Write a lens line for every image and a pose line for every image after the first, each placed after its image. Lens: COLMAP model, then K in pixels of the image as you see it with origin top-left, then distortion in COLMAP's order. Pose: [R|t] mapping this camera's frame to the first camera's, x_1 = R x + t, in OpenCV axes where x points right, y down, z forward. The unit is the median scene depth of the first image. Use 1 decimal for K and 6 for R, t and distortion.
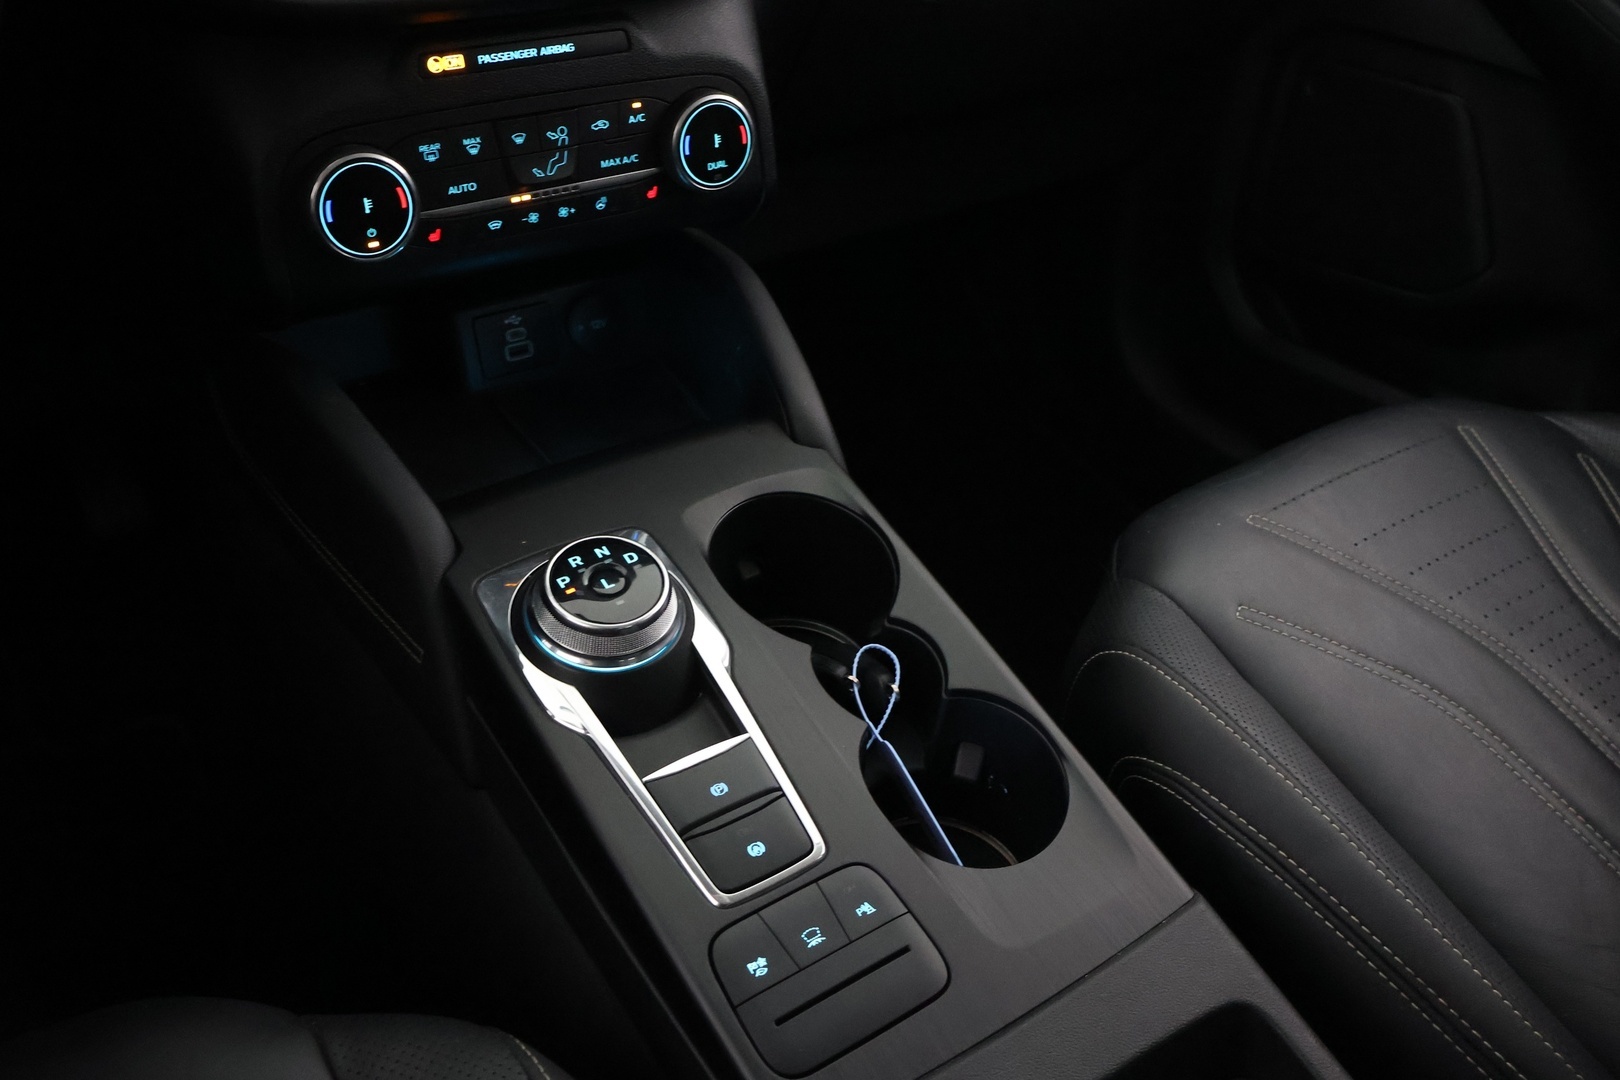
lens RADIAL K [[1329.5, 0, 810.0], [0, 1329.5, 540.0], [0, 0, 1]] dist [-0.002606, -0.005957]
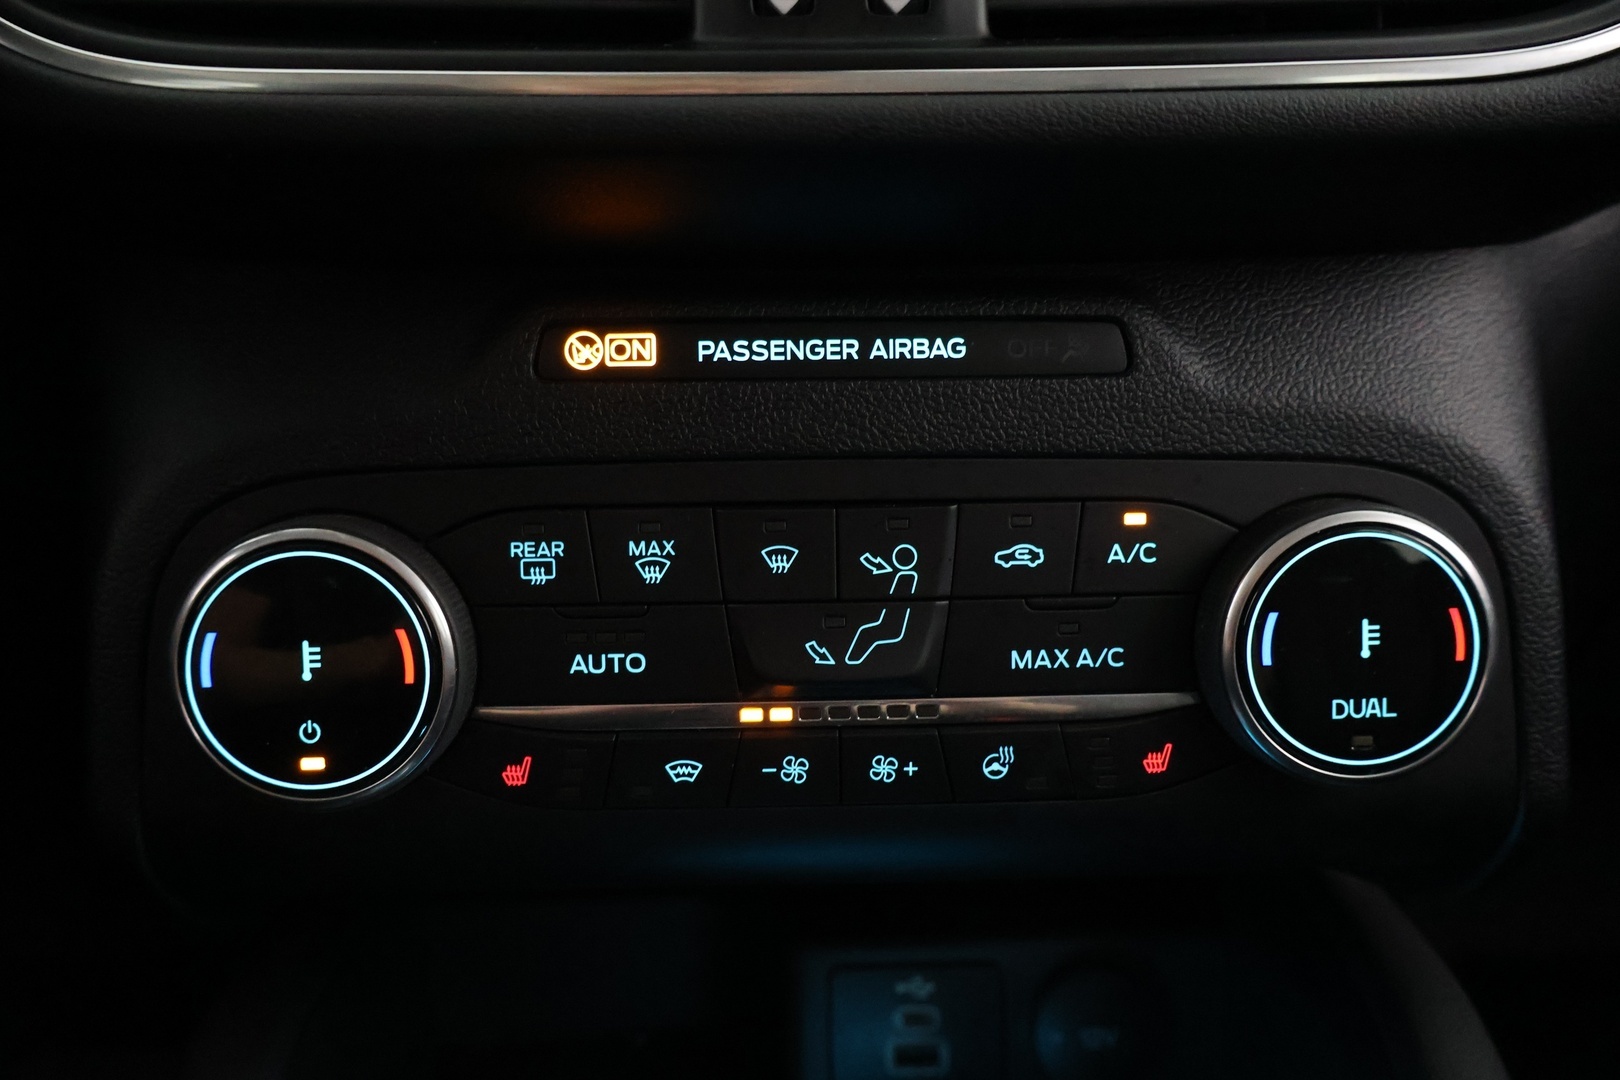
lens RADIAL K [[1329.5, 0, 810.0], [0, 1329.5, 540.0], [0, 0, 1]] dist [-0.002606, -0.005957]
pose [[0.838764, 0.056831, -0.541522, -0.007424], [-0.276620, 0.901110, -0.333889, -0.179311], [0.468996, 0.429850, 0.771539, 0.694801]]
